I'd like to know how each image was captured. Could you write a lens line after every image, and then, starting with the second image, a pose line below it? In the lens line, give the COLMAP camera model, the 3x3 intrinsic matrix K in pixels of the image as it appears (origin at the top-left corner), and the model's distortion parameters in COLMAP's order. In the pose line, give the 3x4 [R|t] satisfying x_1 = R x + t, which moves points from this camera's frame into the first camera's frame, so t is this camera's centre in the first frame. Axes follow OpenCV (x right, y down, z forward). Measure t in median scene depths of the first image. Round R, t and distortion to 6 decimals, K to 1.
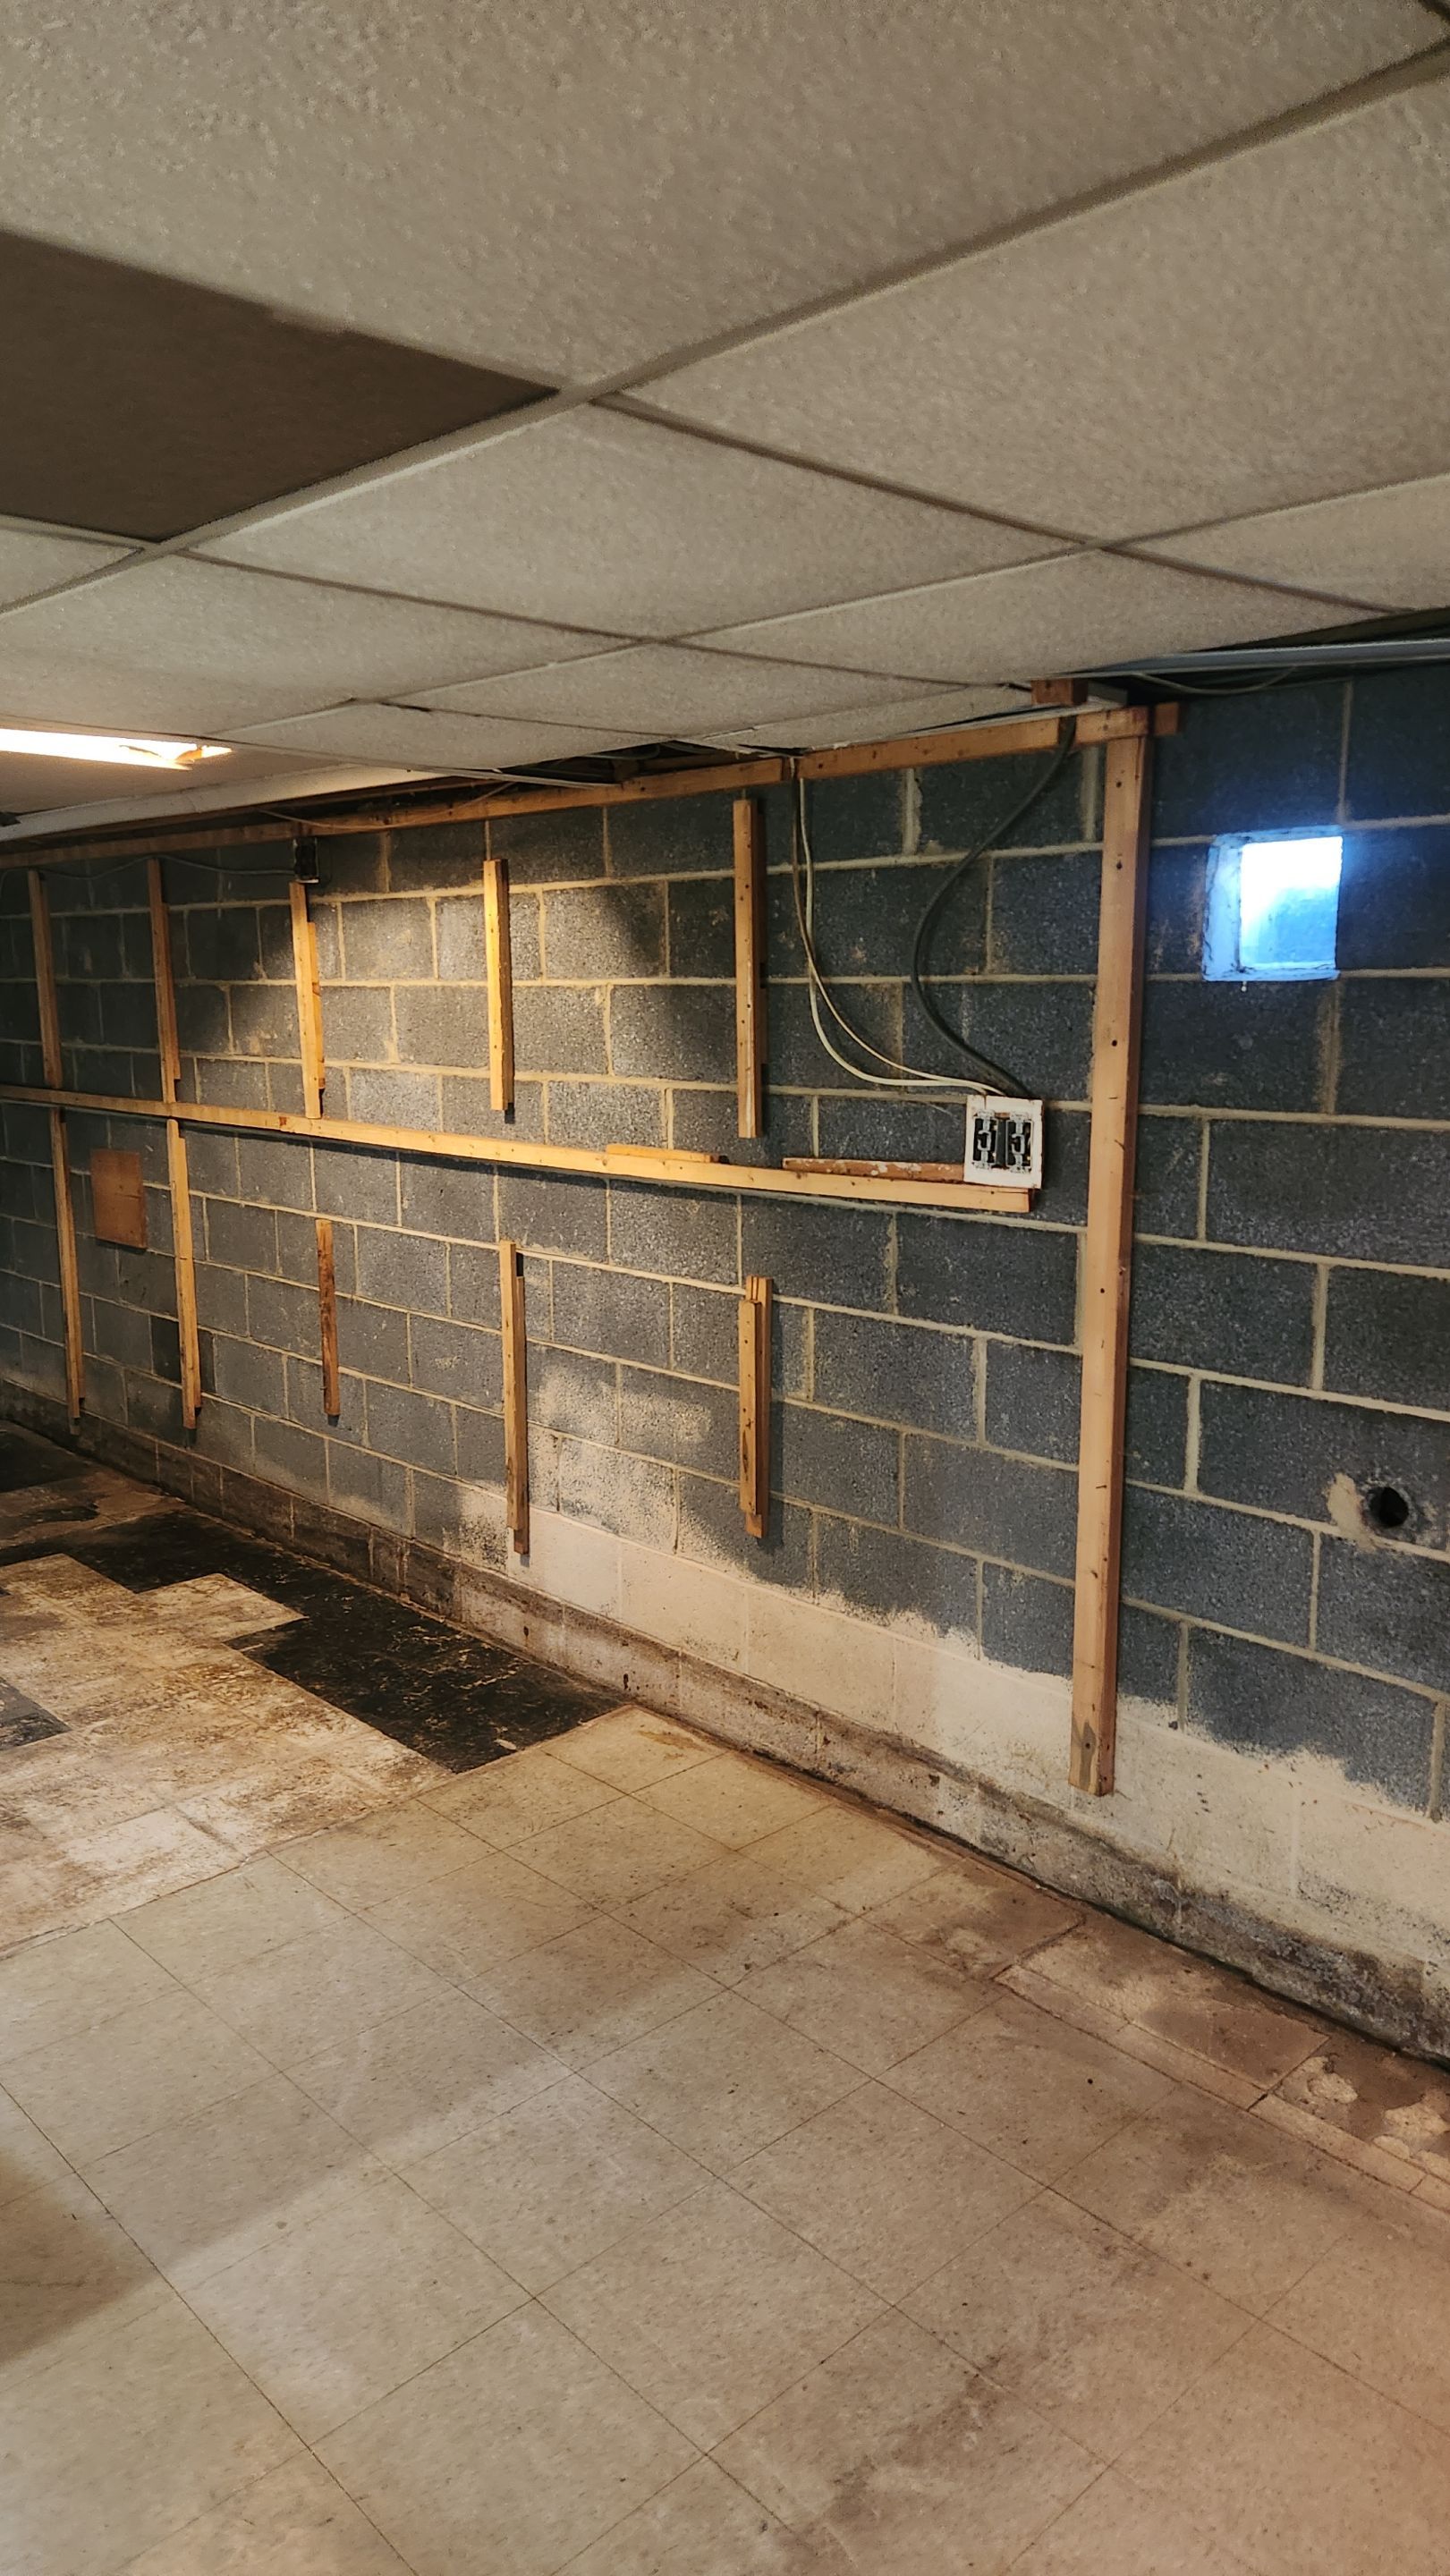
lens RADIAL K [[1739.7, 0, 749.6], [0, 1739.7, 1288.7], [0, 0, 1]] dist [0.083482, -0.069561]
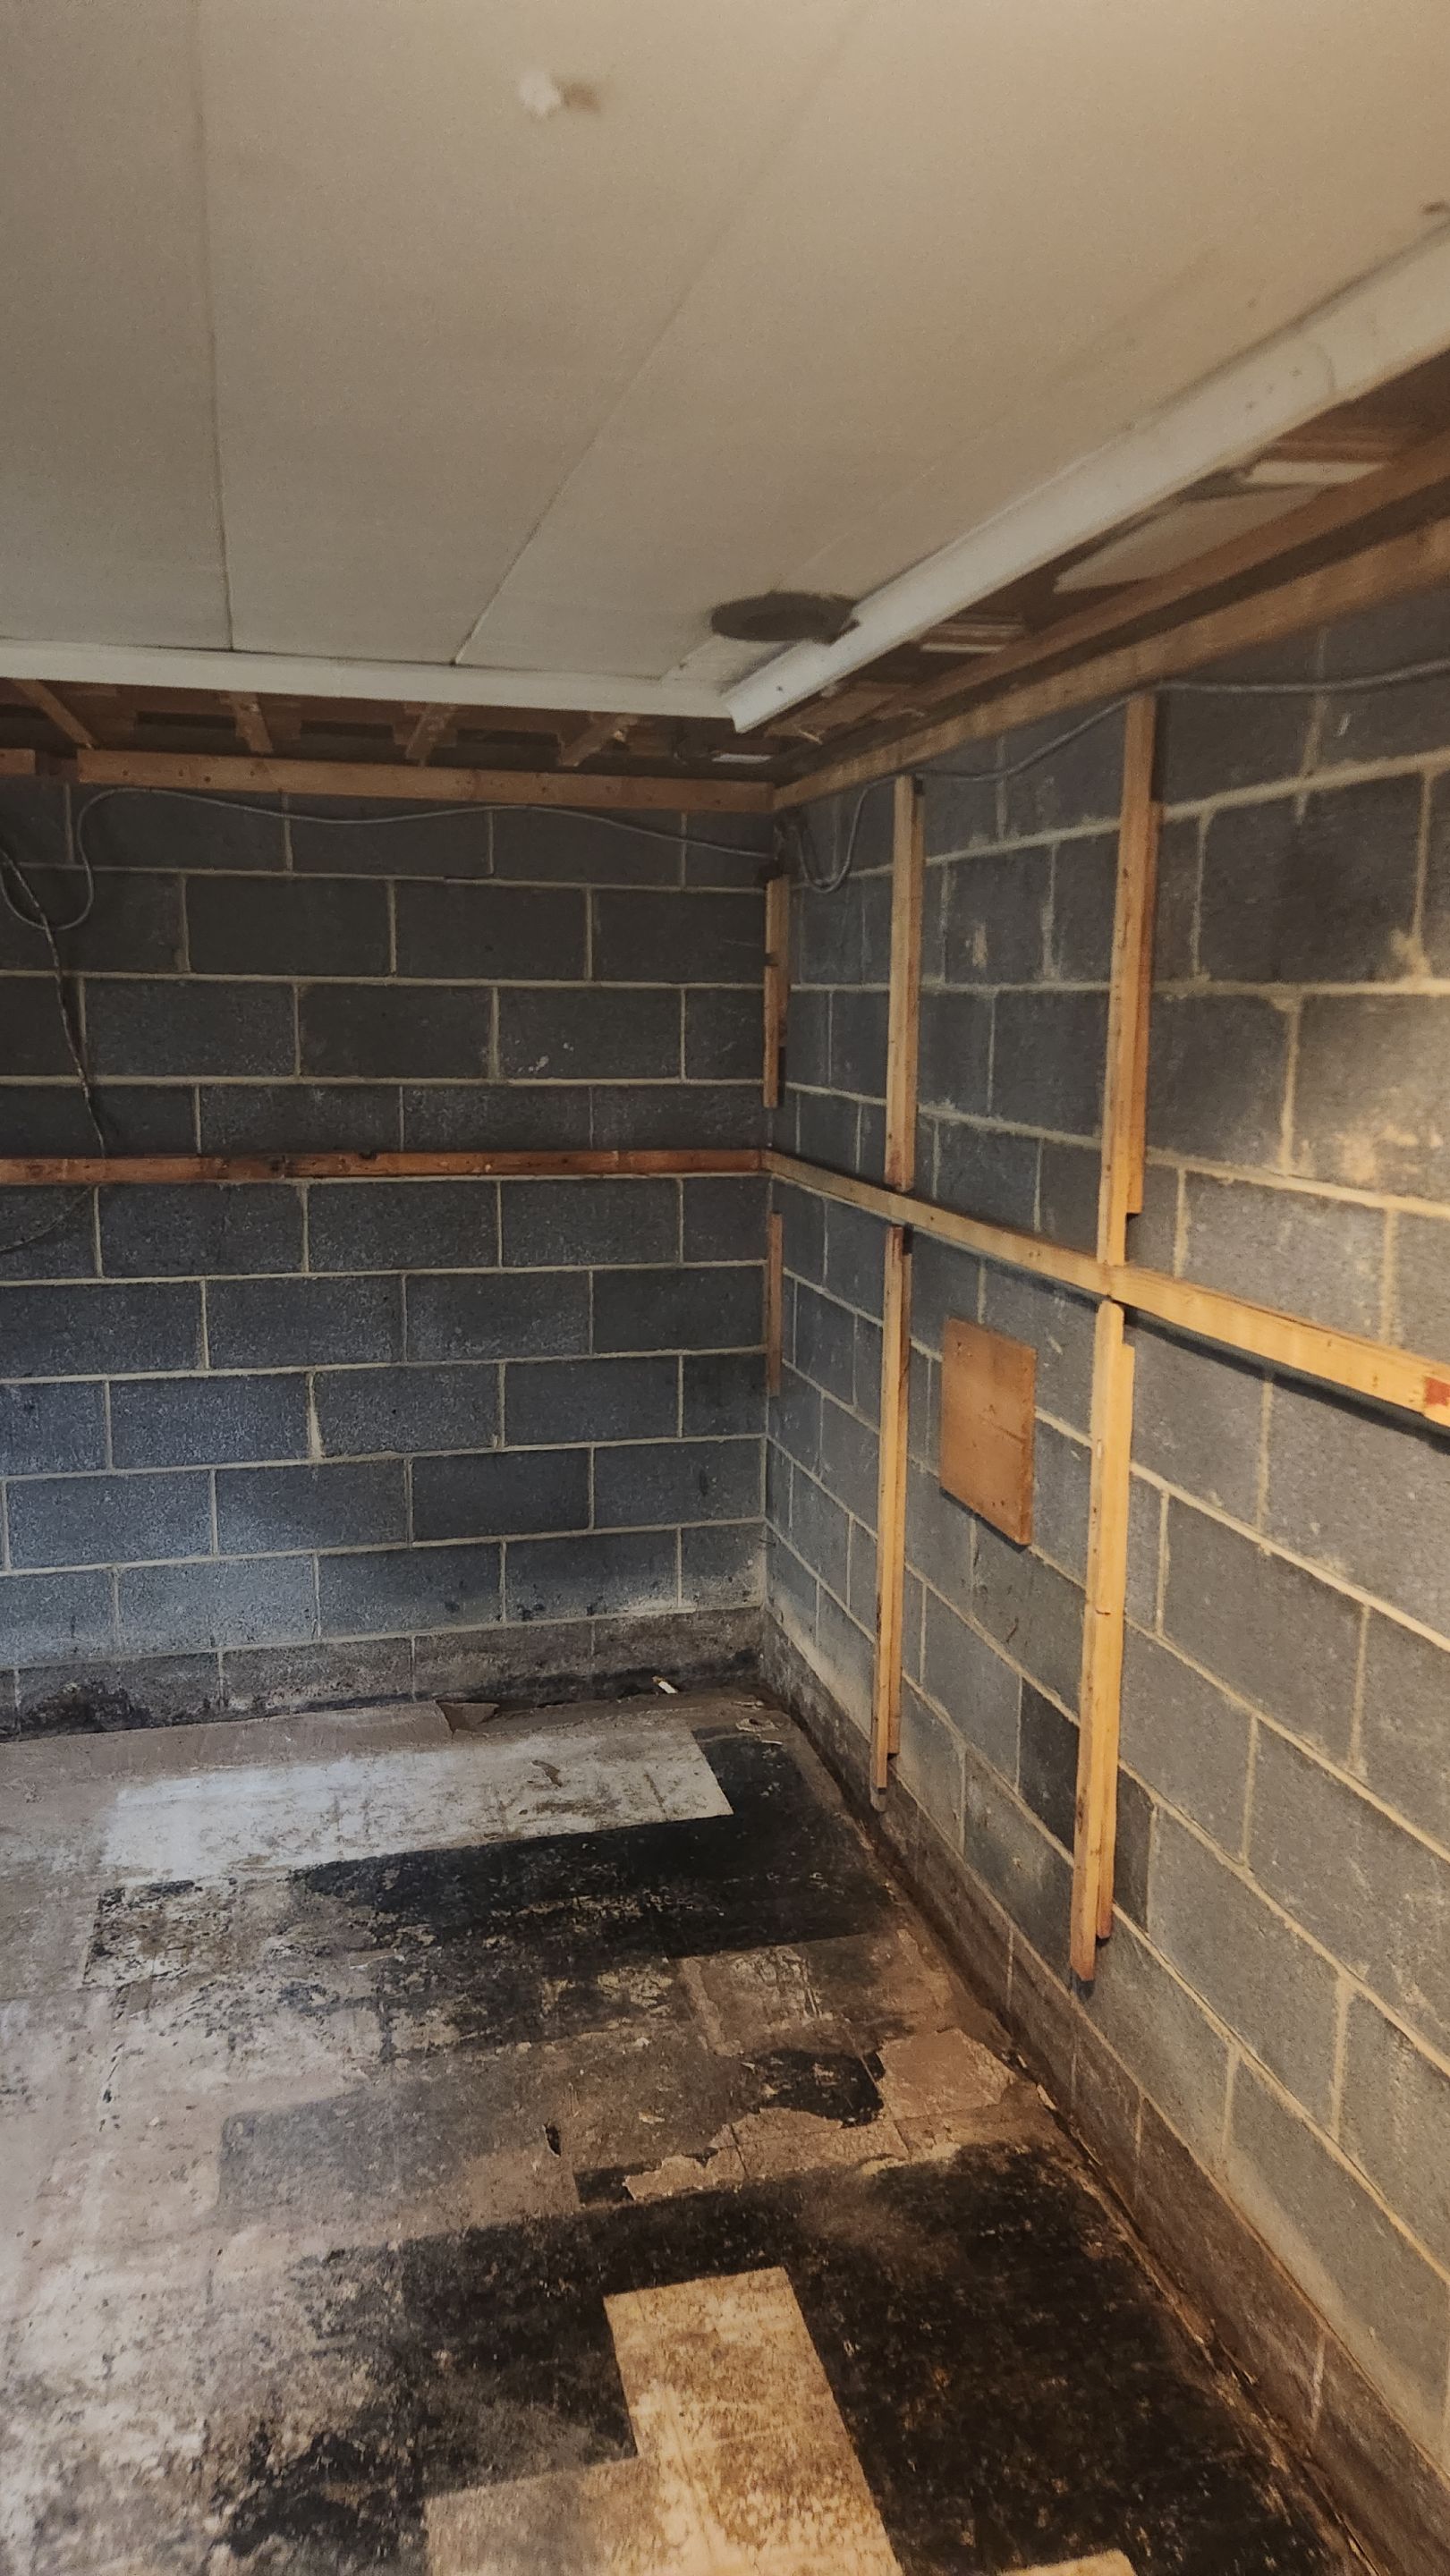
lens RADIAL K [[1747.0, 0, 725.0], [0, 1747.0, 1288.0], [0, 0, 1]] dist [0.135188, -0.154406]
pose [[0.867908, 0.095191, -0.487518, -0.194566], [-0.099917, 0.994861, 0.016375, -0.095232], [0.486571, 0.034499, 0.872959, 0.556644]]
